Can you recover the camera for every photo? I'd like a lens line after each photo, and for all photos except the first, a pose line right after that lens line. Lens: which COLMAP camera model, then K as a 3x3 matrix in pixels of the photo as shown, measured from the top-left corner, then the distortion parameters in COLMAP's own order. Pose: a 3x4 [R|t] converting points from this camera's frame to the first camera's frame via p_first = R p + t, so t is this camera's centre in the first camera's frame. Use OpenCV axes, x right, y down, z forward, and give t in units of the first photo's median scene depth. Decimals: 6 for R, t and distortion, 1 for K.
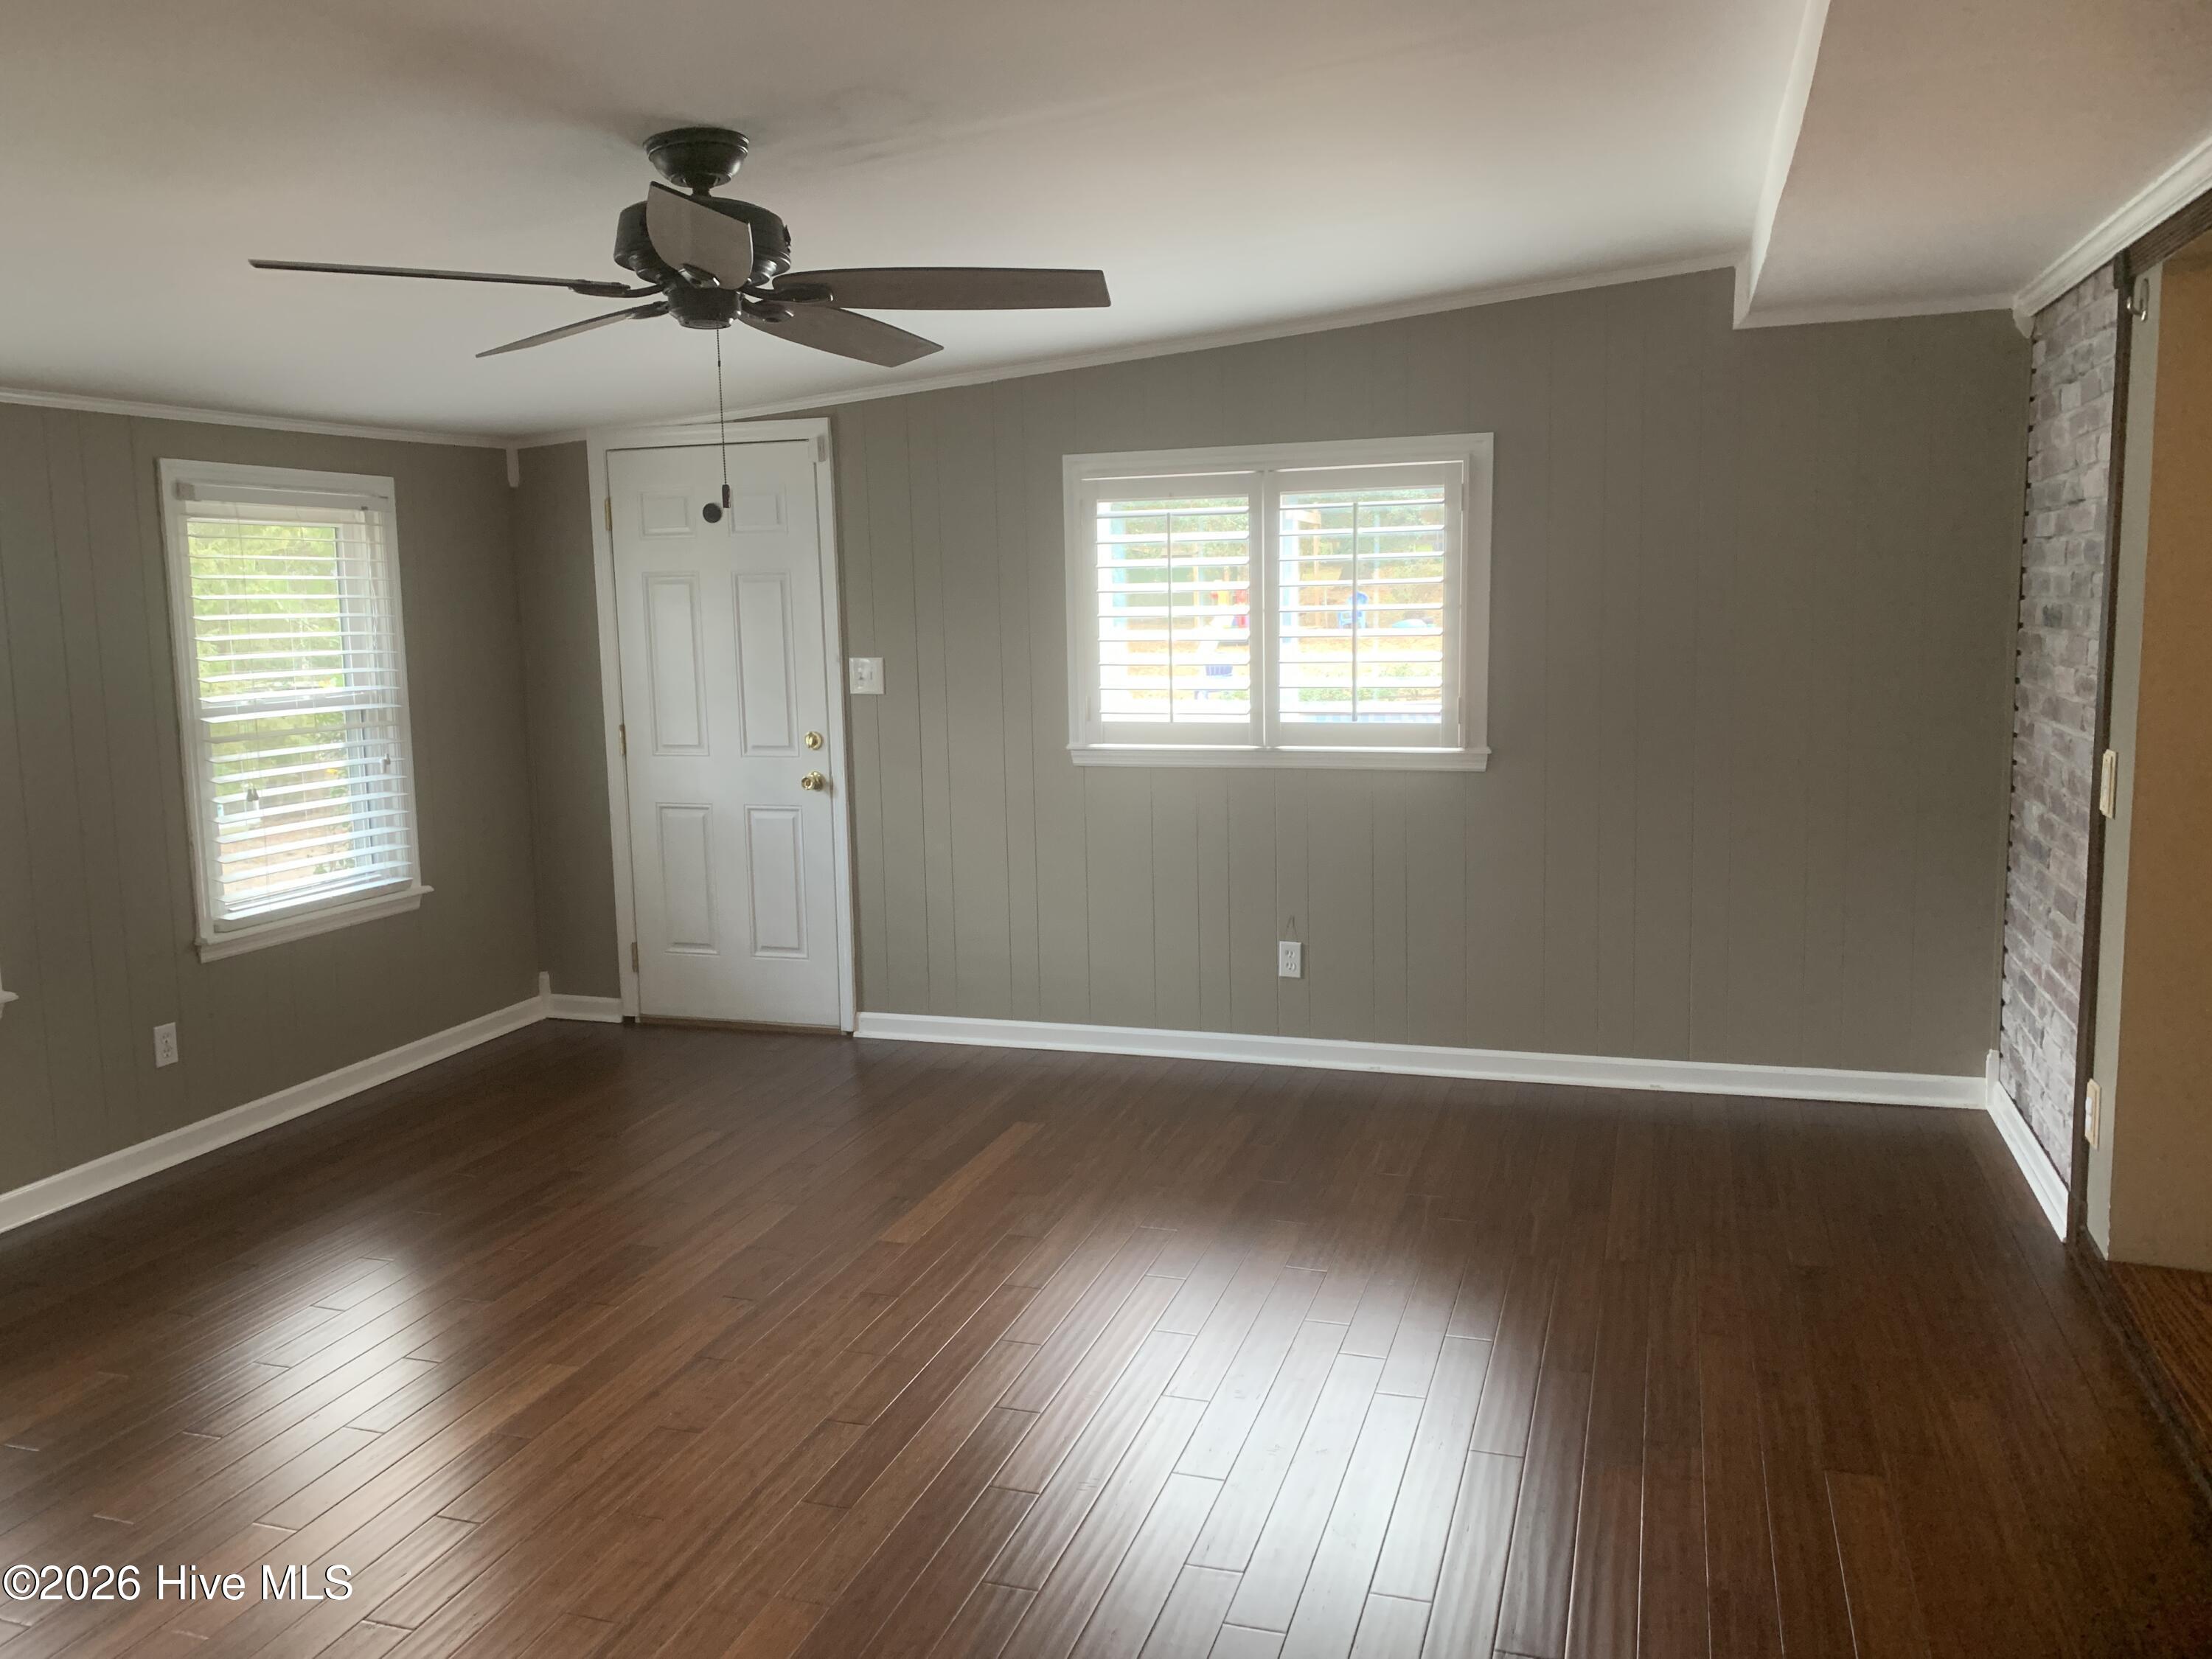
lens RADIAL K [[1707.8, 0, 1106.0], [0, 1707.8, 829.5], [0, 0, 1]] dist [0.108524, -0.003004]
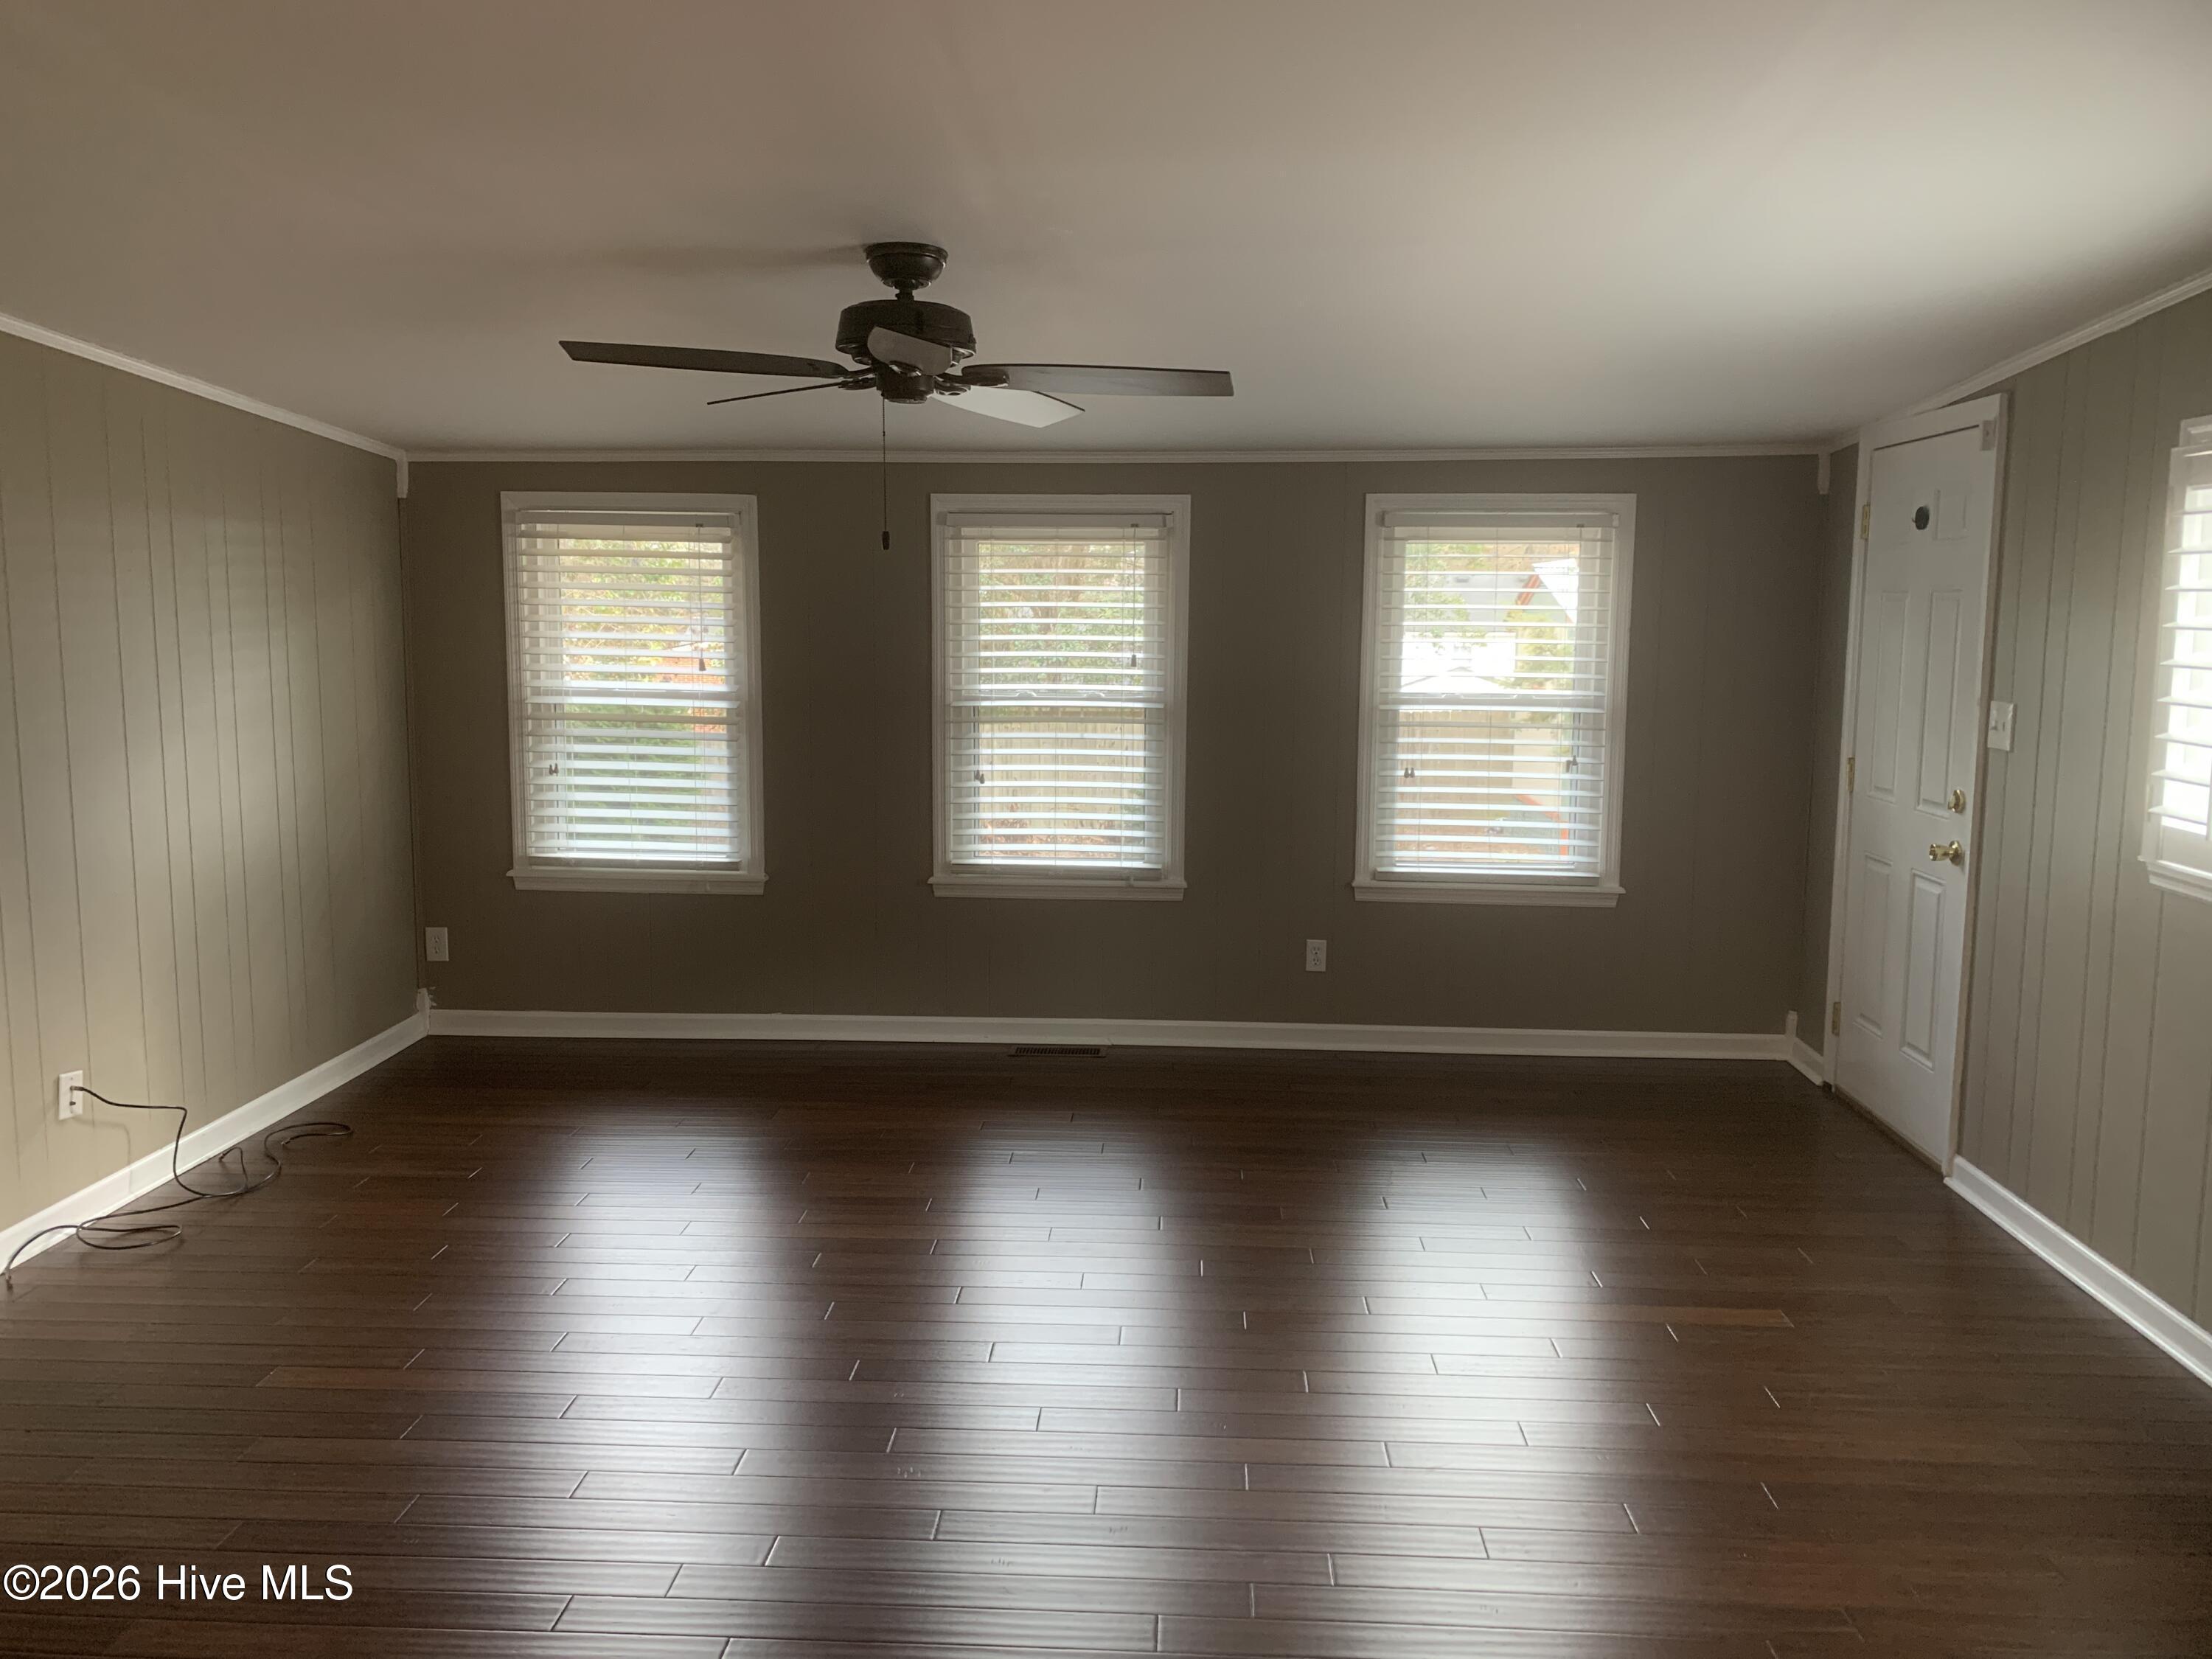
lens RADIAL K [[1707.8, 0, 1106.0], [0, 1707.8, 829.5], [0, 0, 1]] dist [0.108524, -0.003004]
pose [[0.313198, 0.157243, -0.936580, 0.491946], [-0.154447, 0.981502, 0.113137, -0.073383], [0.937045, 0.109217, 0.331690, 0.382173]]
